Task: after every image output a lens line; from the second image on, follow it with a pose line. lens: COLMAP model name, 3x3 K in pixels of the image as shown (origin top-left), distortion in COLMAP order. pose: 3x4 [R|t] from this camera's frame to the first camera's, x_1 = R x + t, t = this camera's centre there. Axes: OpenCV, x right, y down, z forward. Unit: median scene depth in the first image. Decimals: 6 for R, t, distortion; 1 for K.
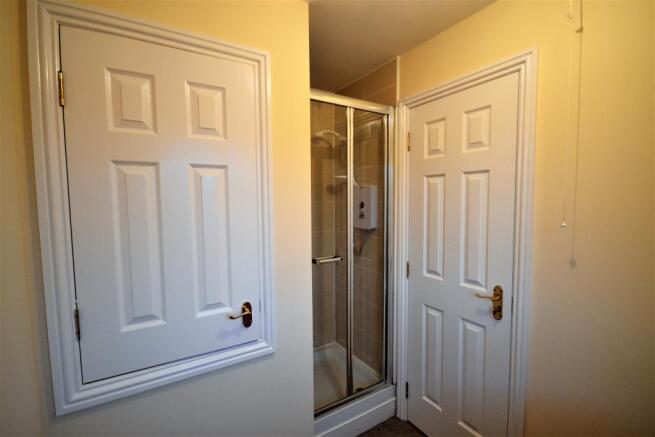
lens RADIAL K [[291.0, 0, 327.5], [0, 291.0, 218.5], [0, 0, 1]] dist [0.001243, 0.000152]
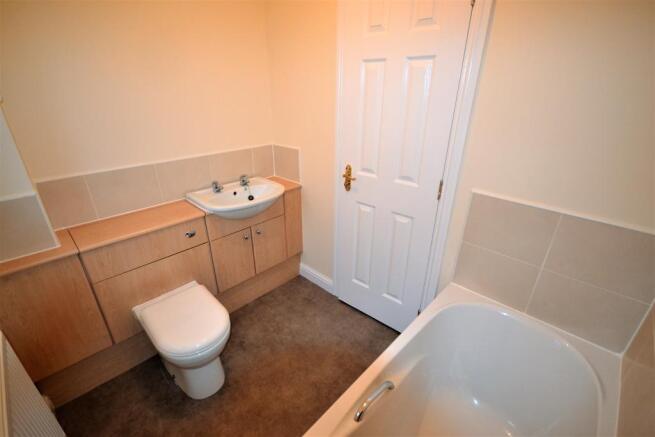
lens RADIAL K [[291.0, 0, 327.5], [0, 291.0, 218.5], [0, 0, 1]] dist [0.001243, 0.000152]
pose [[0.953261, -0.109687, 0.281536, -0.070557], [0.005245, 0.937646, 0.347551, -0.006655], [-0.302103, -0.329831, 0.894397, 0.112738]]
